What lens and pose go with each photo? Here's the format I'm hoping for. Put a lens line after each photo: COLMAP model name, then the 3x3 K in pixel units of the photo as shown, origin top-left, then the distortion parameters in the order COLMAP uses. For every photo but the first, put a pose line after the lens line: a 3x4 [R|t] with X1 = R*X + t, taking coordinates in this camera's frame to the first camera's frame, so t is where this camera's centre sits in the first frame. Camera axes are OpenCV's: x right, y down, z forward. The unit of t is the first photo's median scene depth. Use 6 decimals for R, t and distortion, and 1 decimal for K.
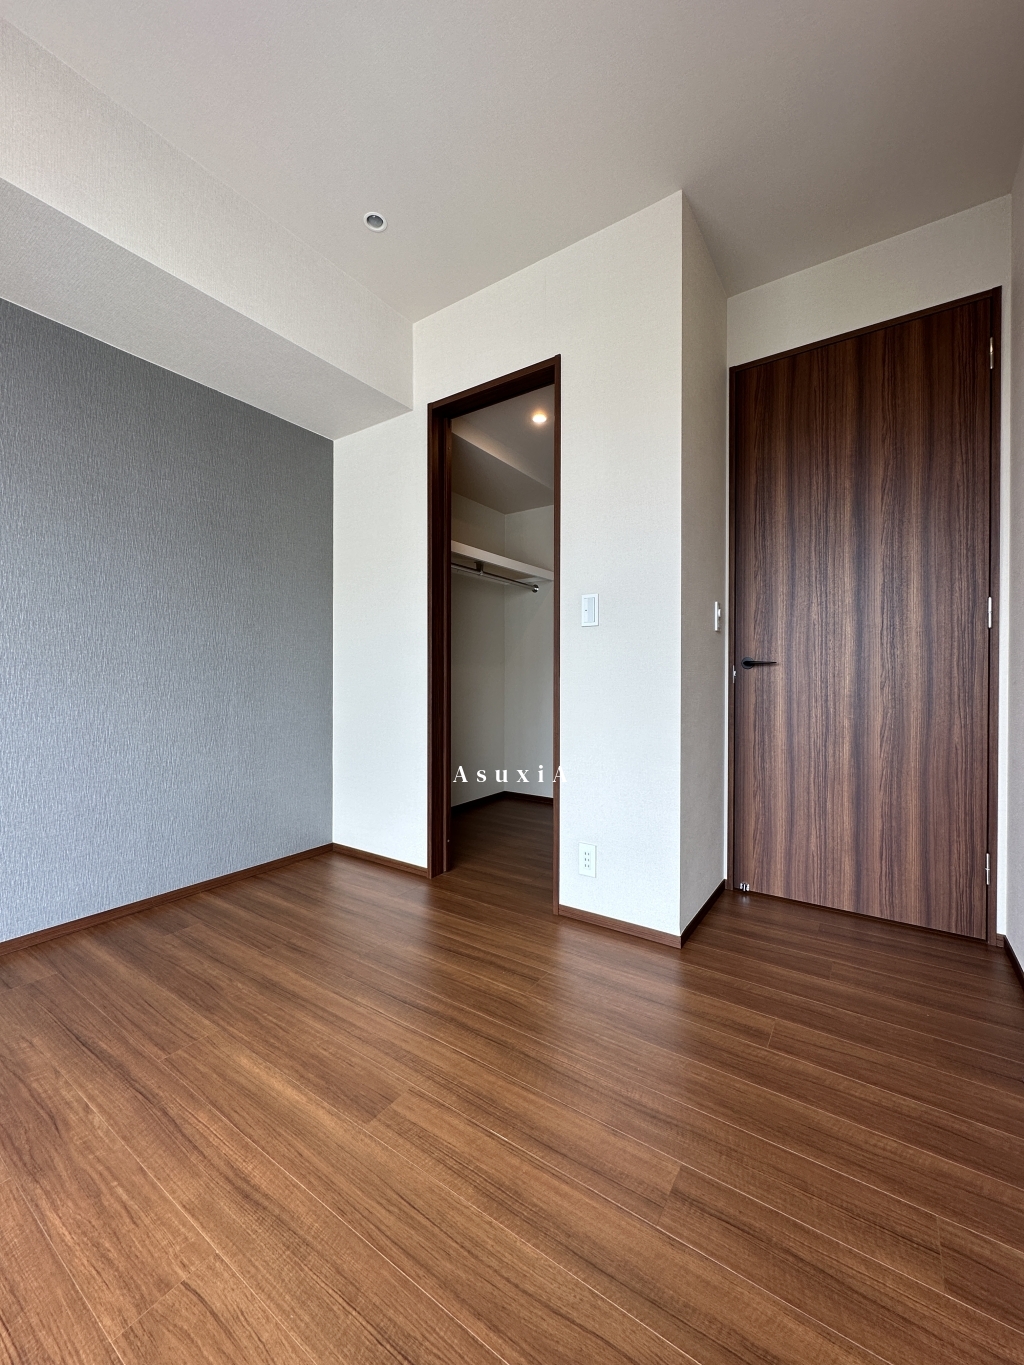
lens RADIAL K [[539.2, 0, 512.0], [0, 539.2, 682.5], [0, 0, 1]] dist [-0.000234, -0.000099]
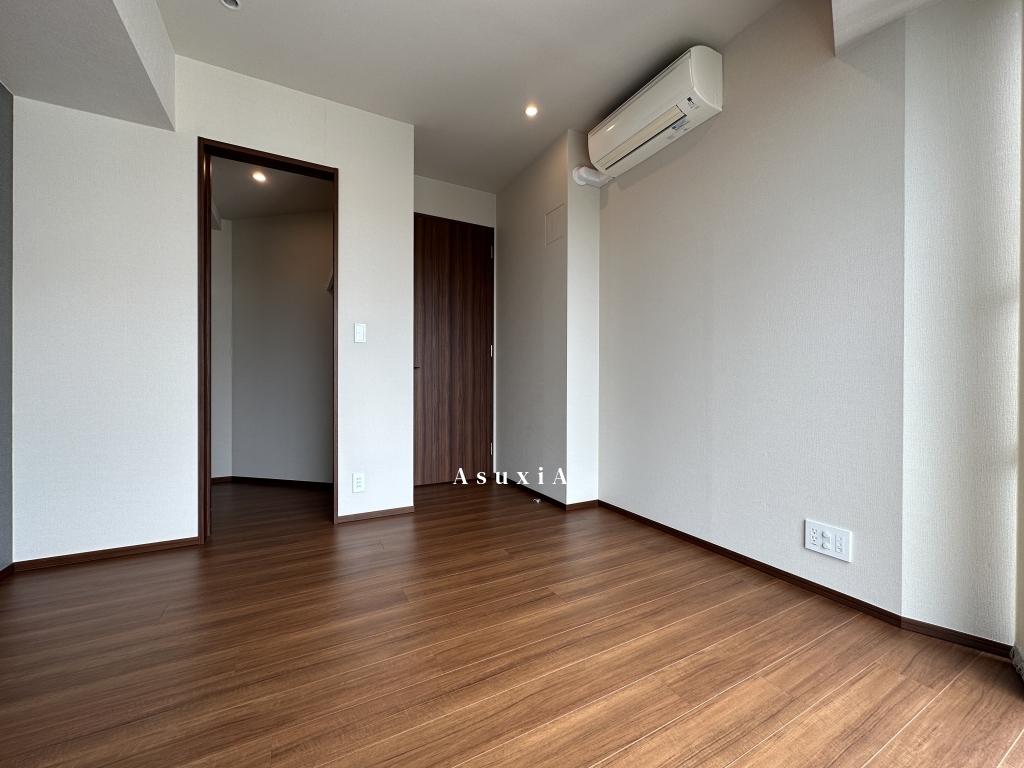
lens RADIAL K [[404.5, 0, 512.0], [0, 404.5, 384.0], [0, 0, 1]] dist [-0.000234, -0.000099]
pose [[0.467668, -0.007832, 0.883870, -0.727402], [0.002769, 0.999969, 0.007396, 0.014906], [-0.883900, -0.001011, 0.467675, -0.003225]]
